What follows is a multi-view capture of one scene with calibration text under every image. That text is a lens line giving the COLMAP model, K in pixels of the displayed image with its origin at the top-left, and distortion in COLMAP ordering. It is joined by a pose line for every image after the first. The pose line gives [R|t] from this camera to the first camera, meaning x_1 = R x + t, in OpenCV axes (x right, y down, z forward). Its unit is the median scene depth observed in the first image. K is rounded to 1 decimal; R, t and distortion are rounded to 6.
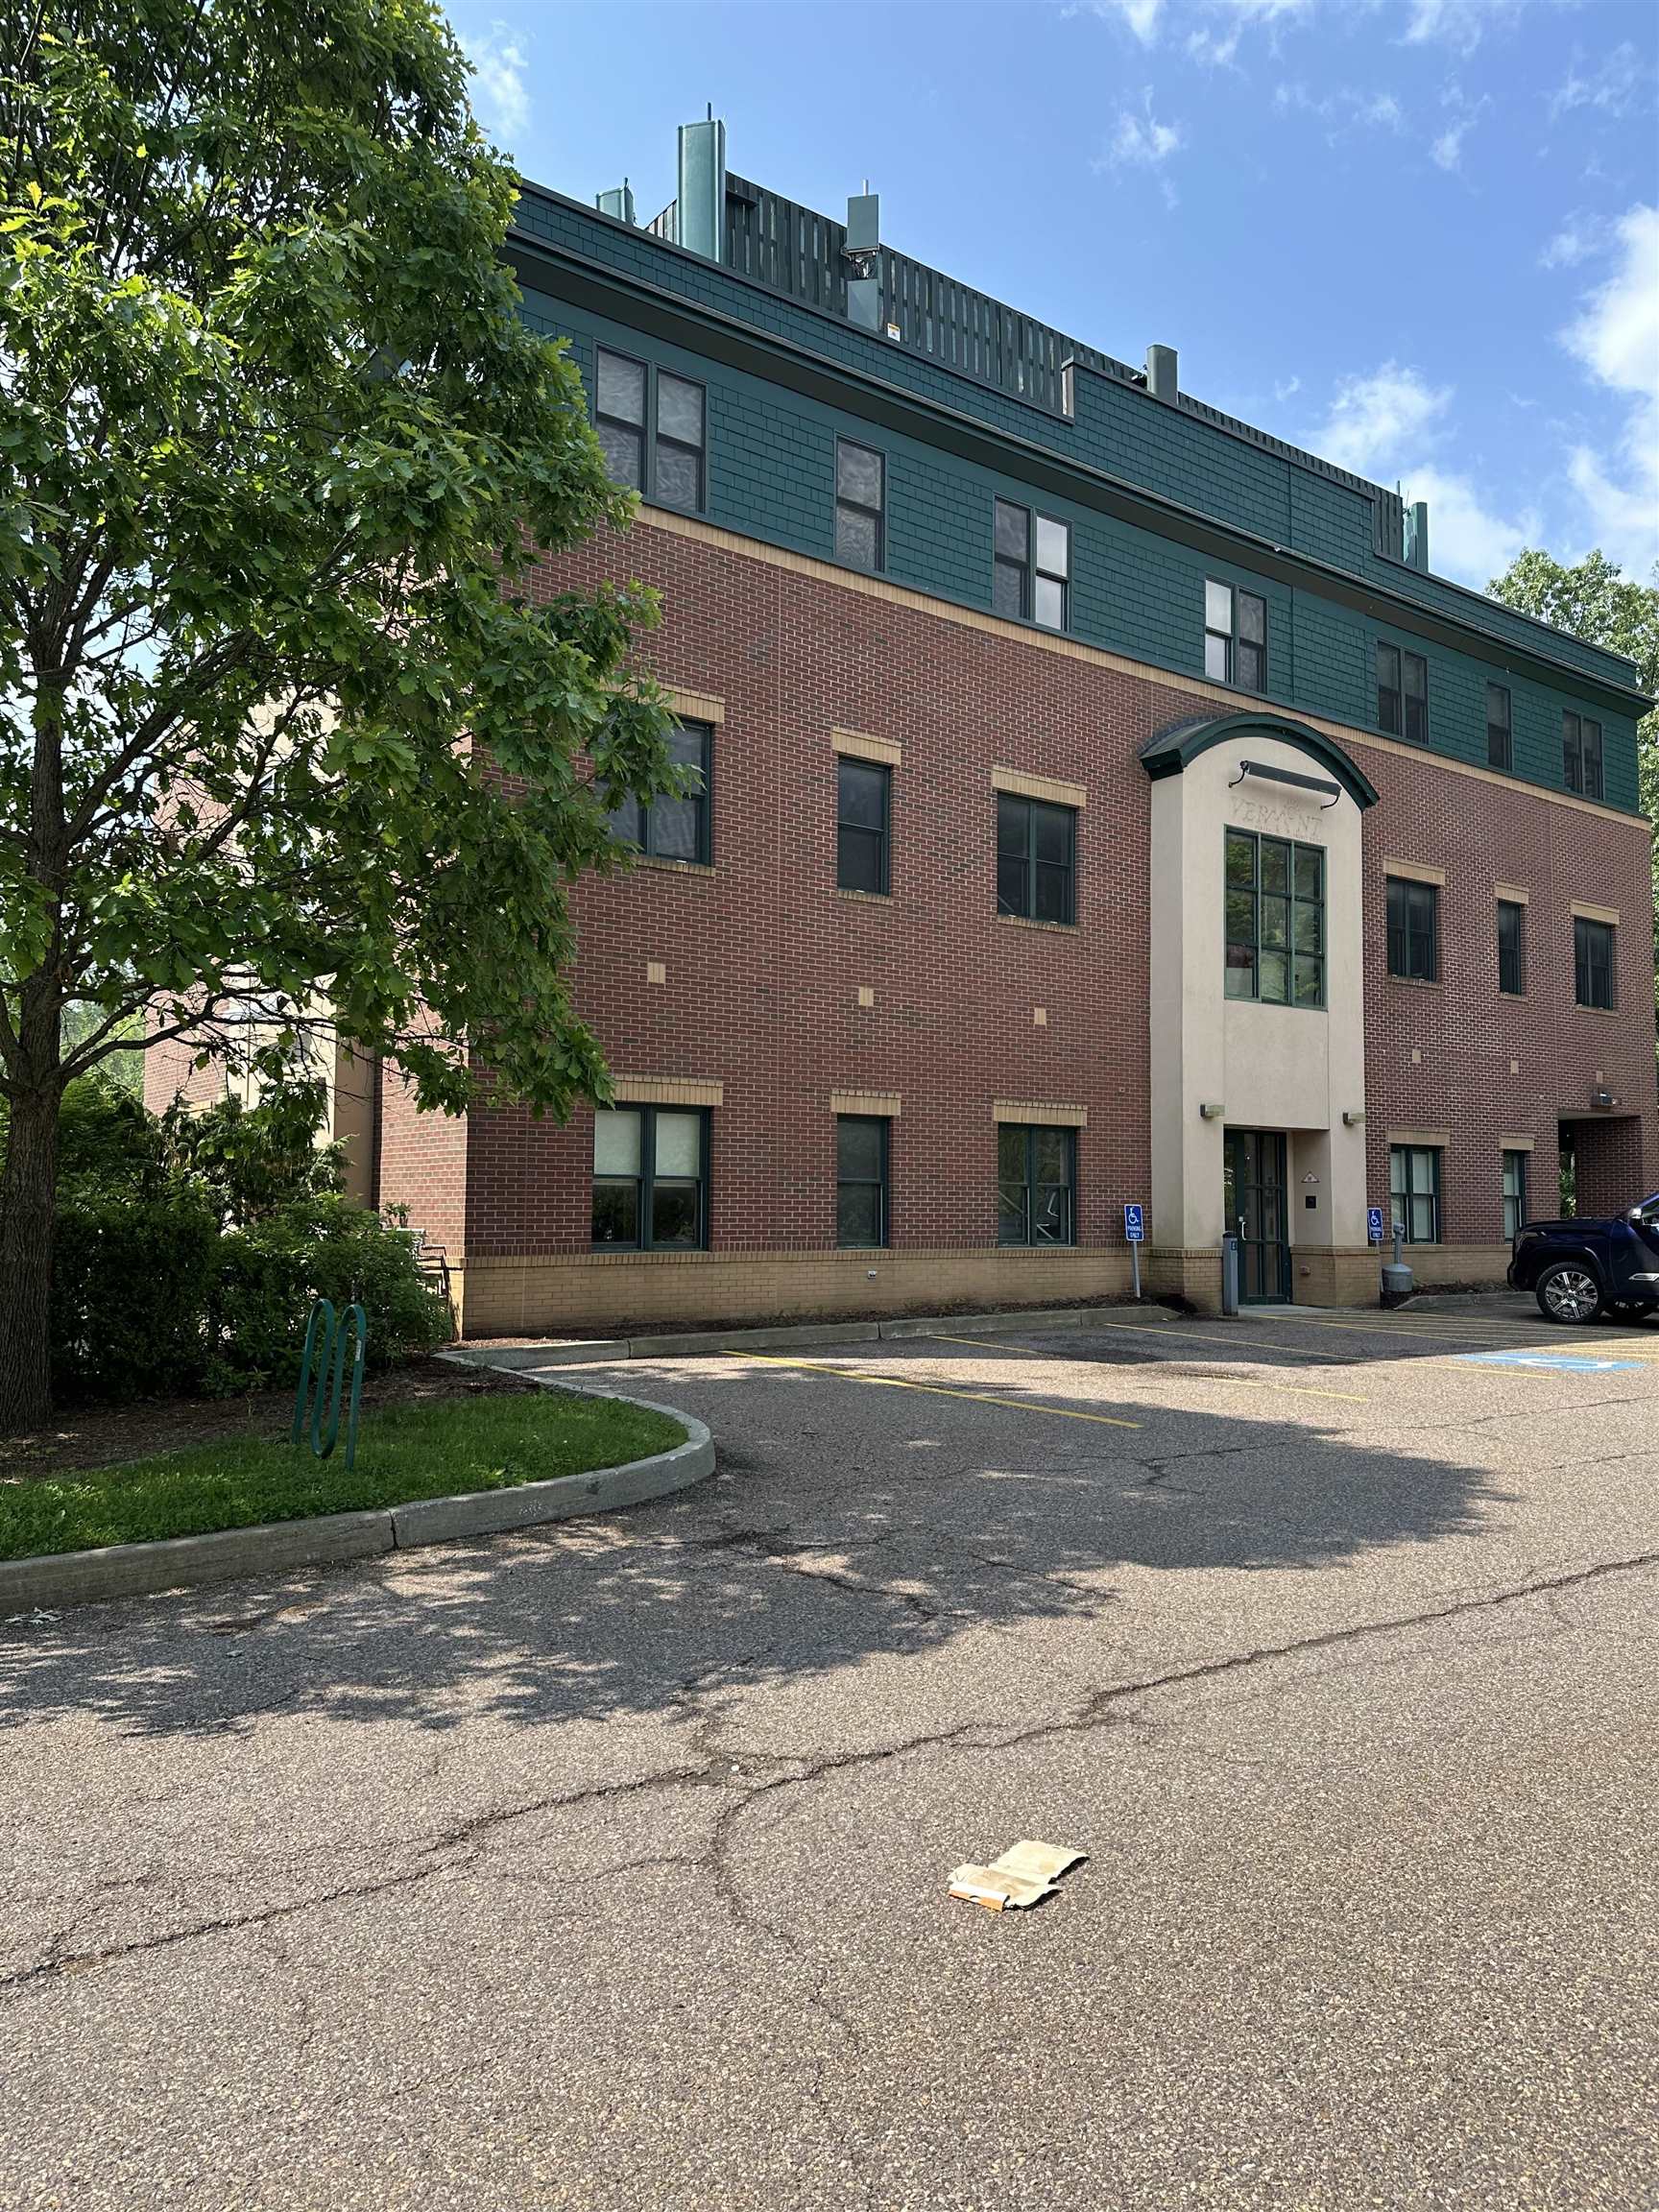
lens RADIAL K [[1521.2, 0, 827.3], [0, 1521.2, 1118.9], [0, 0, 1]] dist [0.130167, -0.219332]
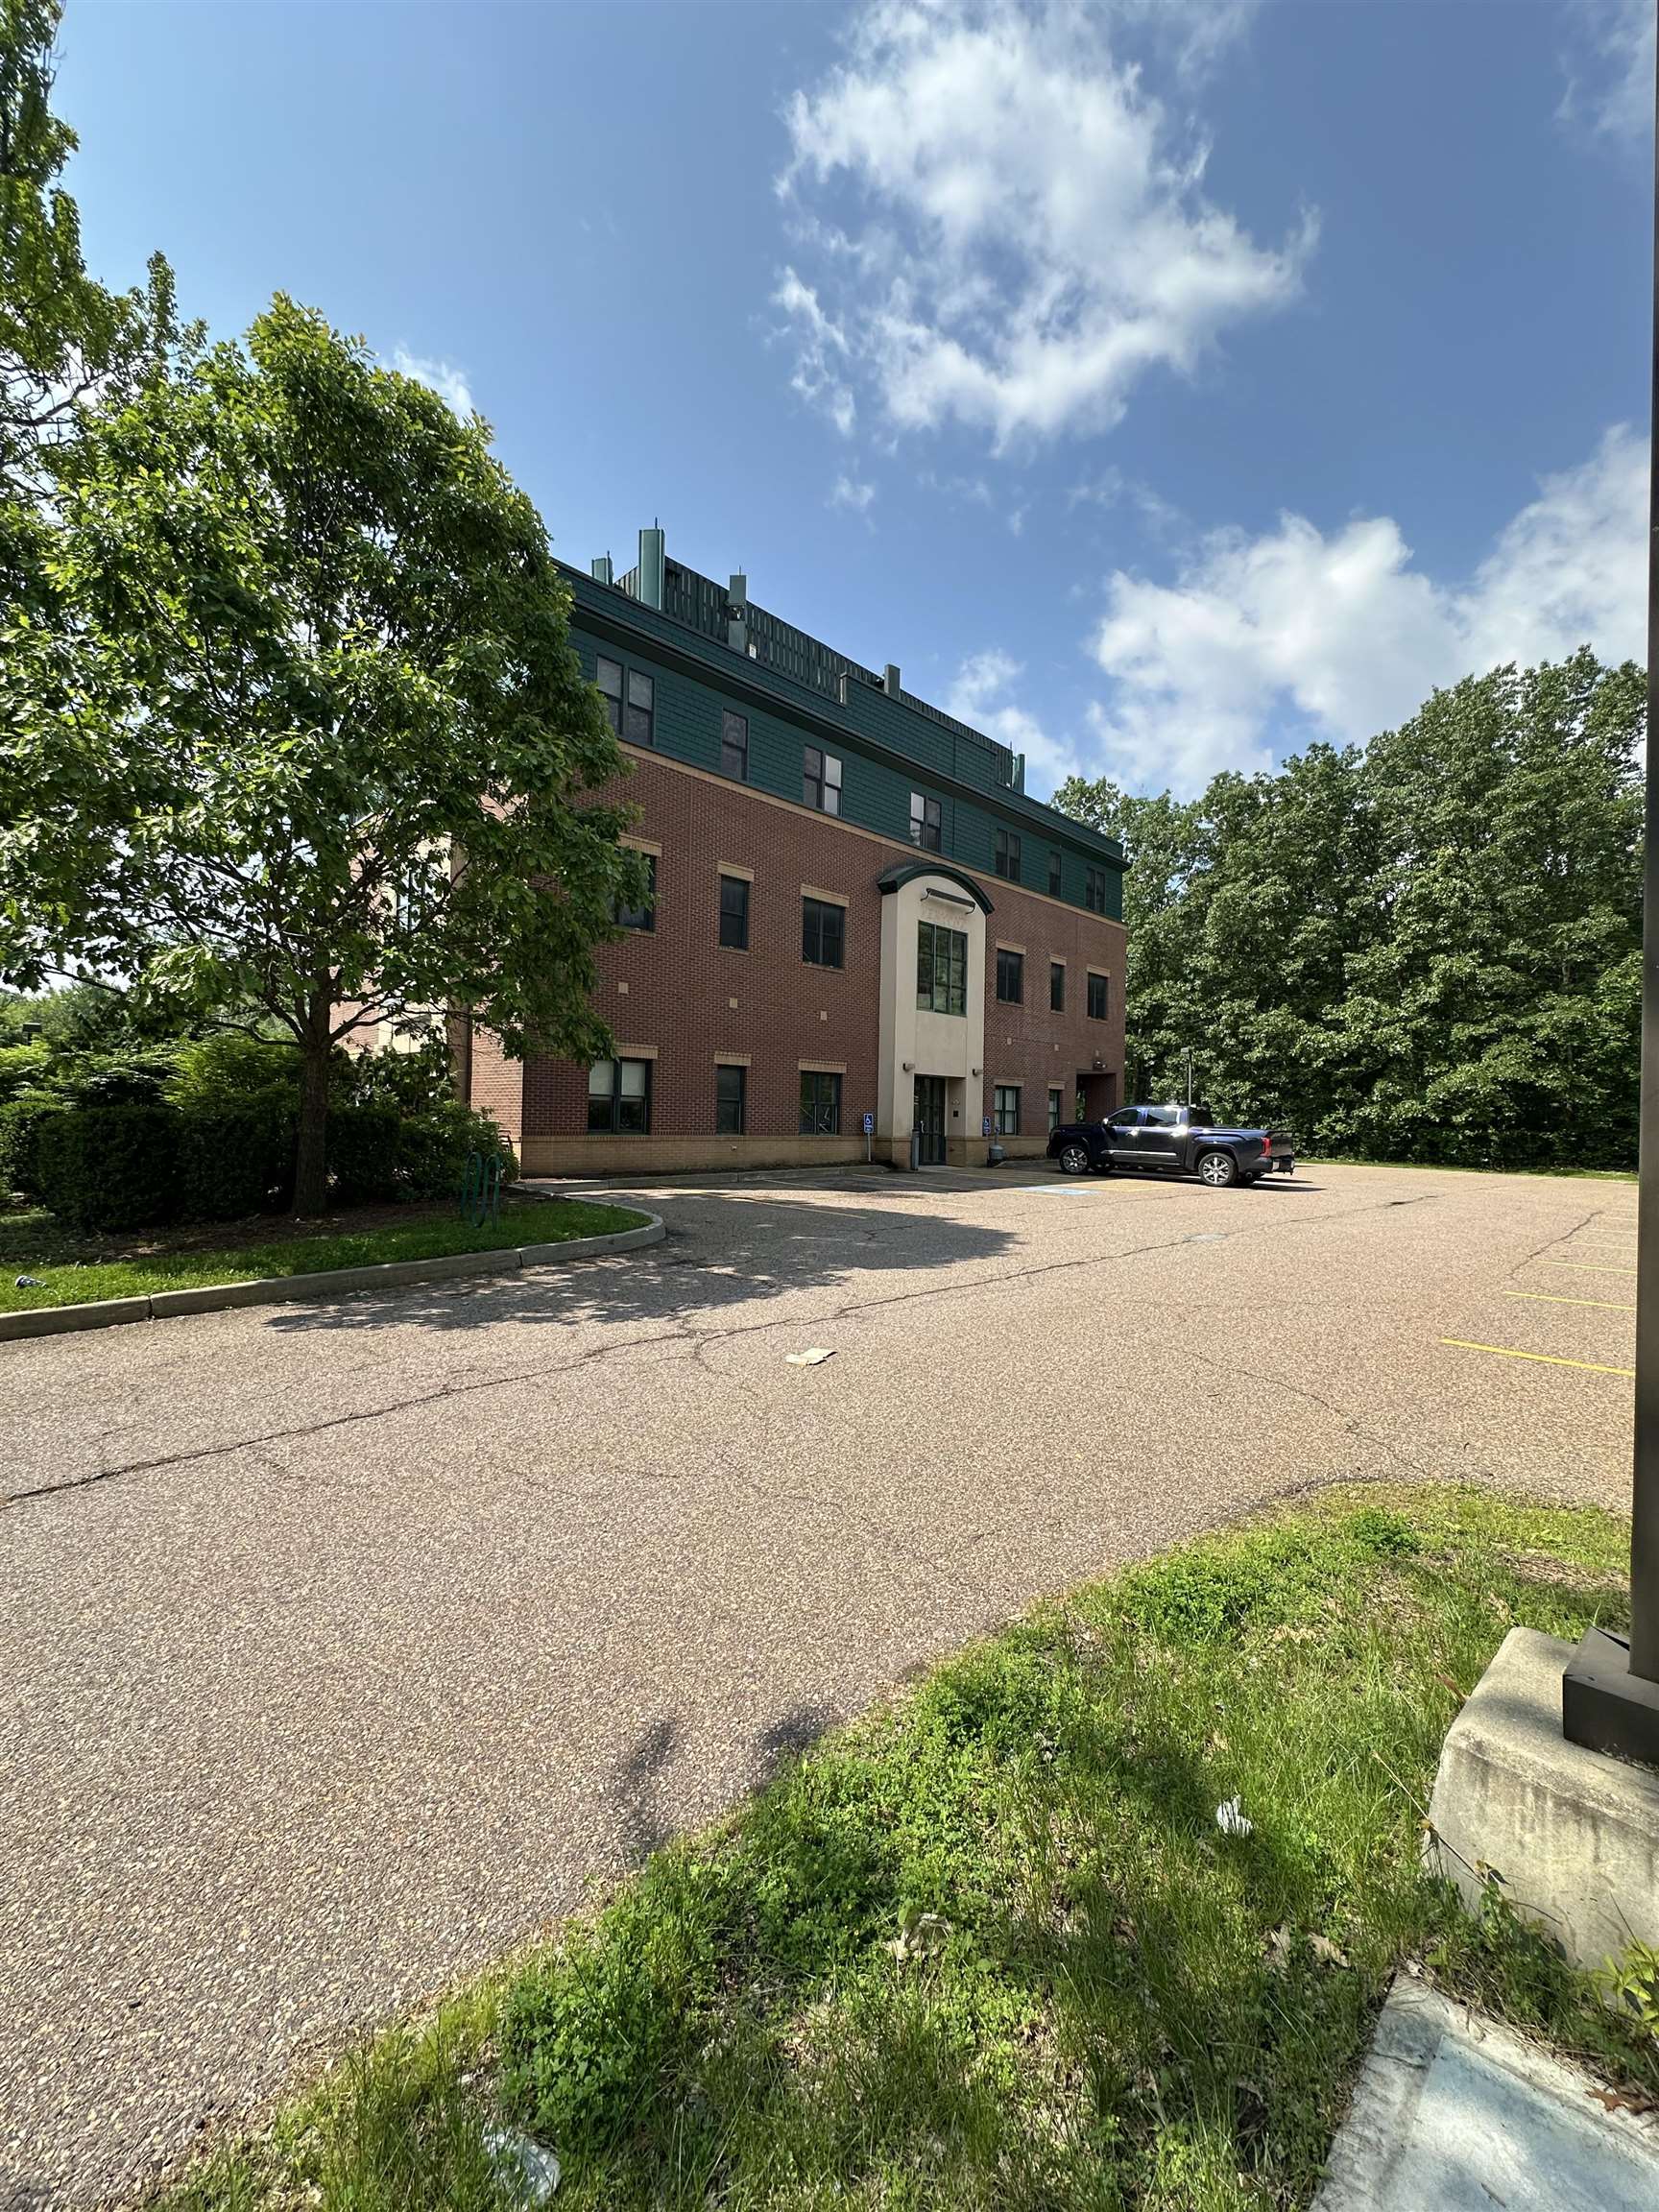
lens RADIAL K [[876.2, 0, 829.5], [0, 876.2, 1106.0], [0, 0, 1]] dist [0.000115, 0.000000]
pose [[0.988653, 0.015798, 0.149383, -0.017168], [-0.022812, 0.998710, 0.045358, -0.004059], [-0.148473, -0.048251, 0.987739, -0.105438]]
